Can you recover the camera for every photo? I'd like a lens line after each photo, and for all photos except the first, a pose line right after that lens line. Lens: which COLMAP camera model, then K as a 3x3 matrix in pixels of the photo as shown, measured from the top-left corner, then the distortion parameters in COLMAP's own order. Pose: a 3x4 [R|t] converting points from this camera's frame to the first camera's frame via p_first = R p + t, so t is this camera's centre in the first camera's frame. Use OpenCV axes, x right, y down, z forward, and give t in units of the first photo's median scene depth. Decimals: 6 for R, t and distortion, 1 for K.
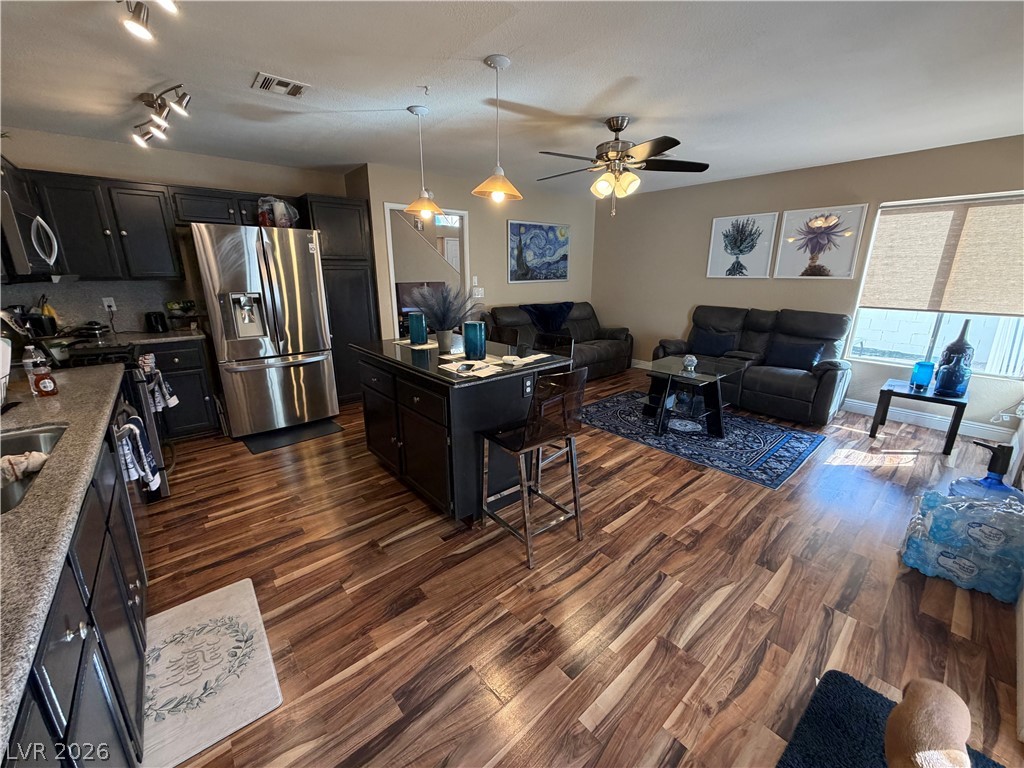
lens RADIAL K [[407.5, 0, 511.8], [0, 407.5, 382.6], [0, 0, 1]] dist [0.000434, 0.000384]
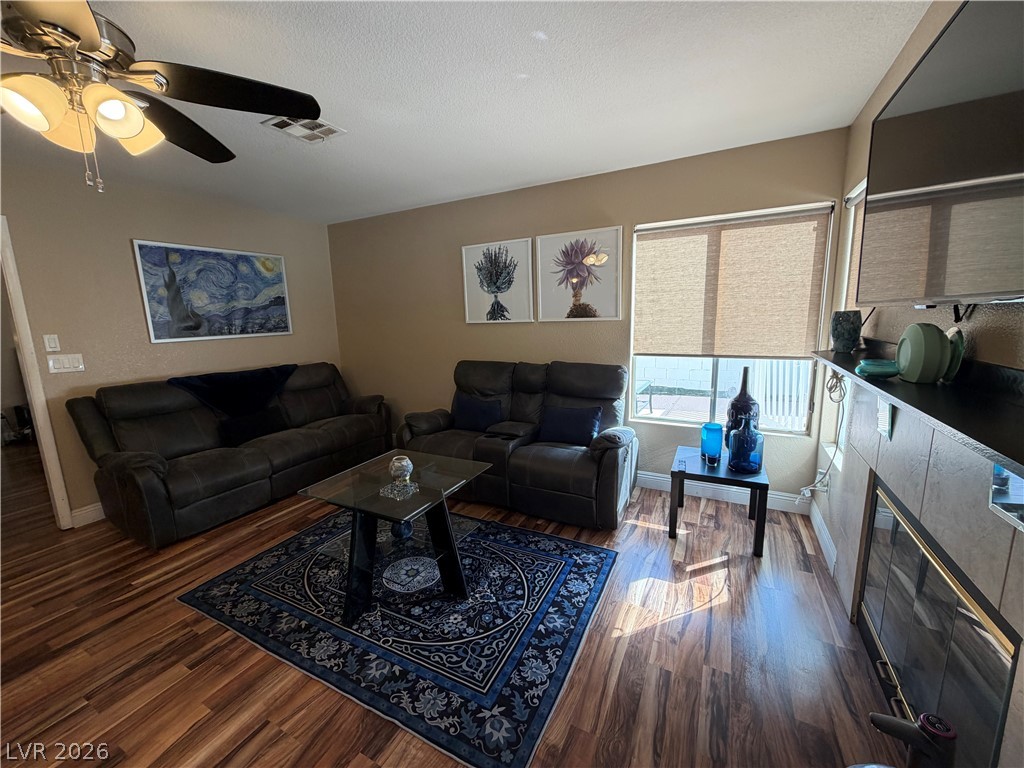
lens RADIAL K [[407.5, 0, 509.6], [0, 407.5, 382.0], [0, 0, 1]] dist [0.000434, 0.000384]
pose [[0.932684, -0.083631, 0.350865, 0.306391], [0.122210, 0.988483, -0.089253, -0.080448], [-0.339360, 0.126124, 0.932163, 0.312538]]
